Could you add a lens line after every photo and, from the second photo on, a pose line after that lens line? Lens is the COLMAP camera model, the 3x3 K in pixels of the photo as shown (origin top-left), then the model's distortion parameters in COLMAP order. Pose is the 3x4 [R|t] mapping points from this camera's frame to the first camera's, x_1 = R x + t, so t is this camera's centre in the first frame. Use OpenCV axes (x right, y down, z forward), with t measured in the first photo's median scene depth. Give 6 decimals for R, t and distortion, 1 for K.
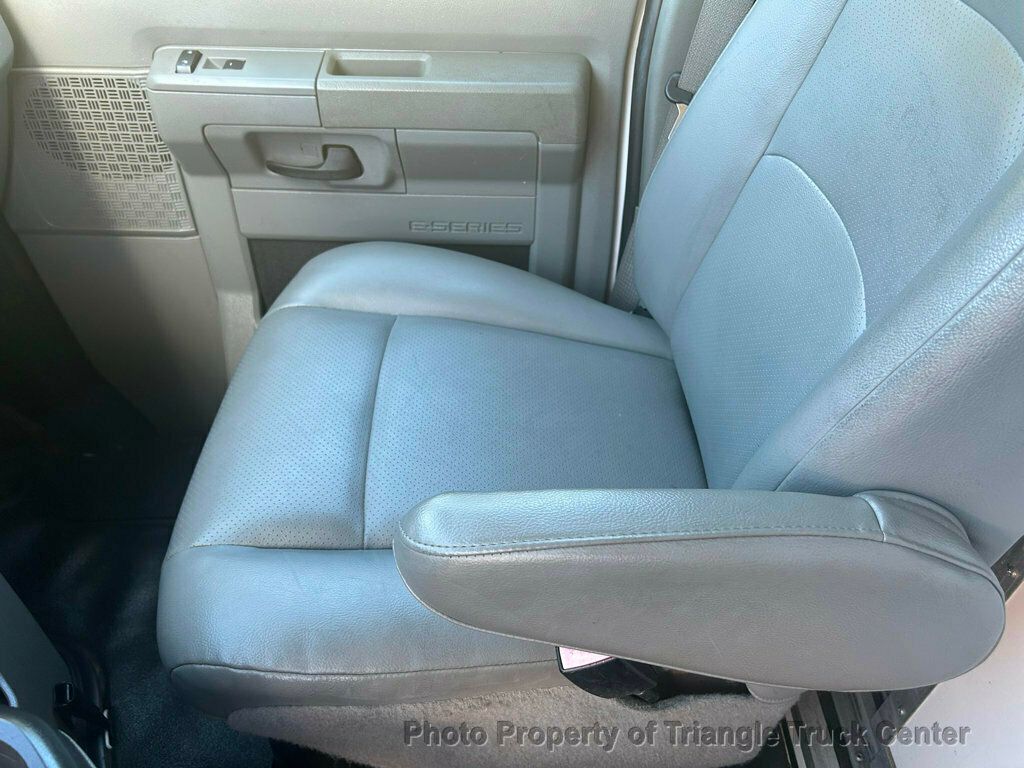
lens RADIAL K [[776.5, 0, 516.4], [0, 776.5, 379.0], [0, 0, 1]] dist [0.004523, -0.004515]
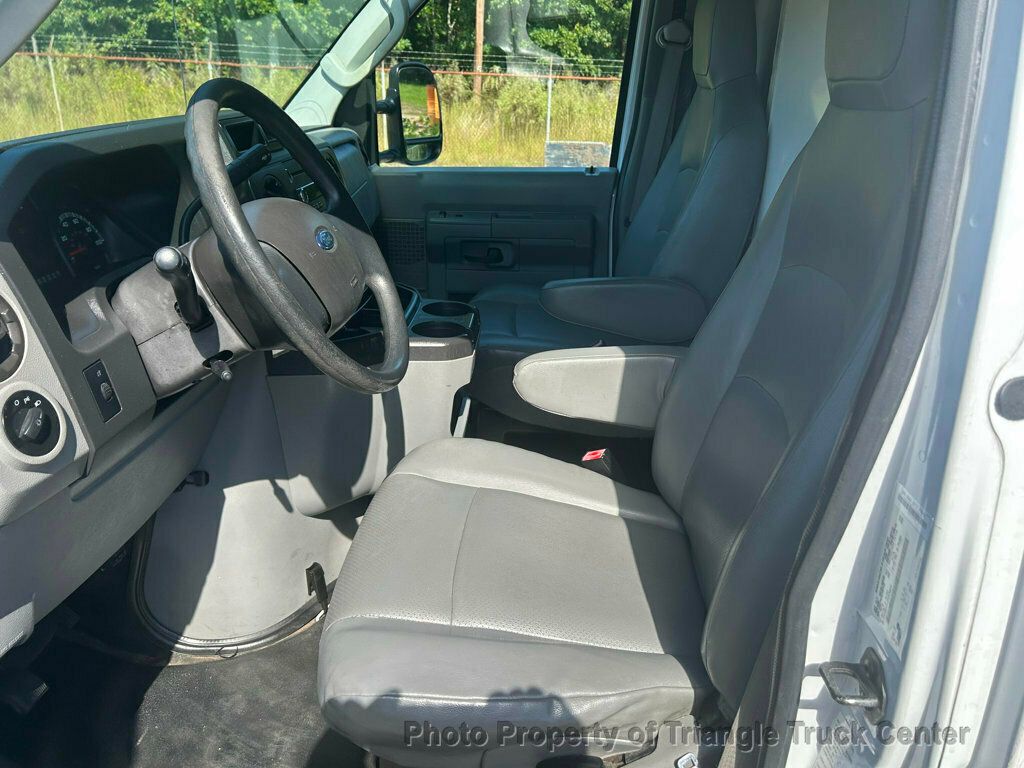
lens RADIAL K [[772.7, 0, 508.0], [0, 772.7, 384.8], [0, 0, 1]] dist [0.050609, -0.063953]
pose [[0.998801, 0.000143, -0.048959, -0.067294], [-0.016427, 0.943006, -0.332370, 0.952750], [0.046121, 0.332776, 0.941877, -1.204978]]
